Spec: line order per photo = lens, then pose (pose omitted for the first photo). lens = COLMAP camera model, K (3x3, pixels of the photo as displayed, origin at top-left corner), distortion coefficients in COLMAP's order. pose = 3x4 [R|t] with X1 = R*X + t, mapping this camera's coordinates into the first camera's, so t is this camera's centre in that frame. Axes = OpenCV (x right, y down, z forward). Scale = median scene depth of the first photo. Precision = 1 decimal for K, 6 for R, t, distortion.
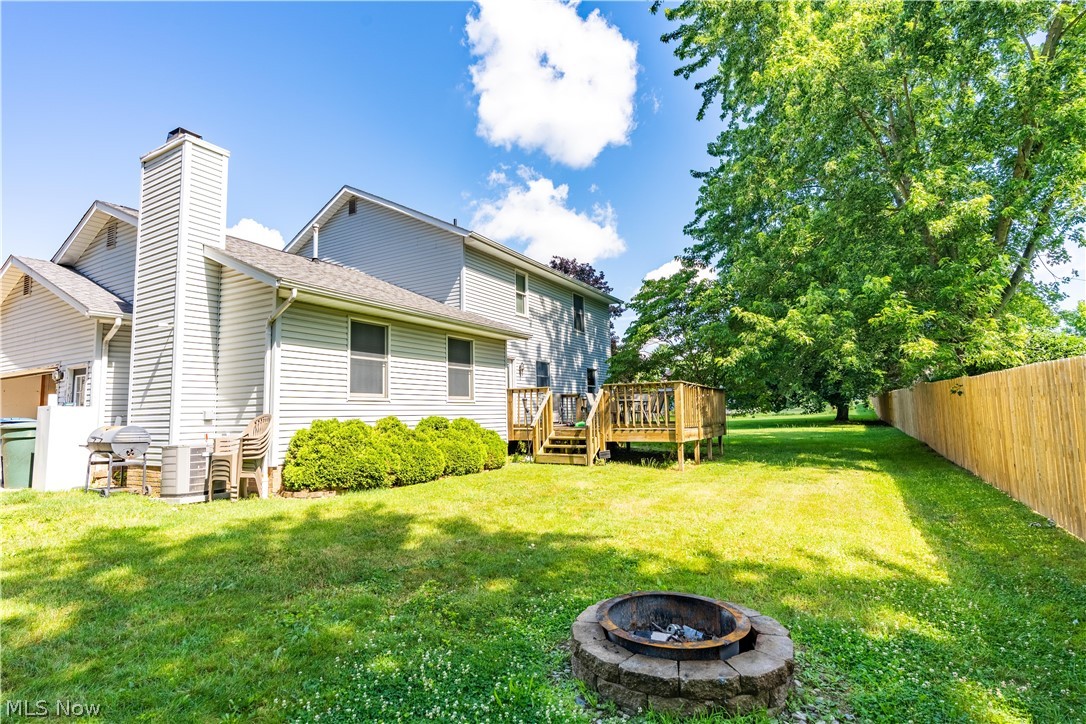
lens RADIAL K [[542.0, 0, 541.5], [0, 542.0, 372.2], [0, 0, 1]] dist [-0.002852, -0.000850]
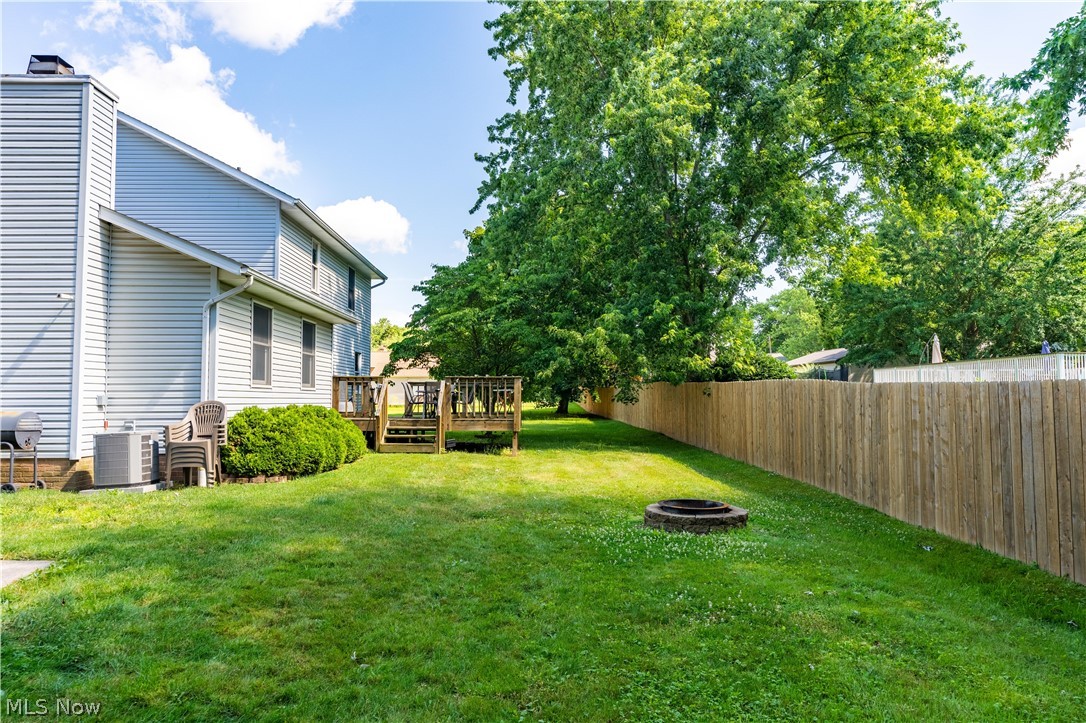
lens RADIAL K [[719.3, 0, 543.1], [0, 719.3, 356.8], [0, 0, 1]] dist [0.011337, 0.000451]
pose [[0.851929, 0.050539, 0.521213, -0.550988], [-0.056738, 0.998381, -0.004068, -0.024596], [-0.520574, -0.026107, 0.853417, -0.339597]]
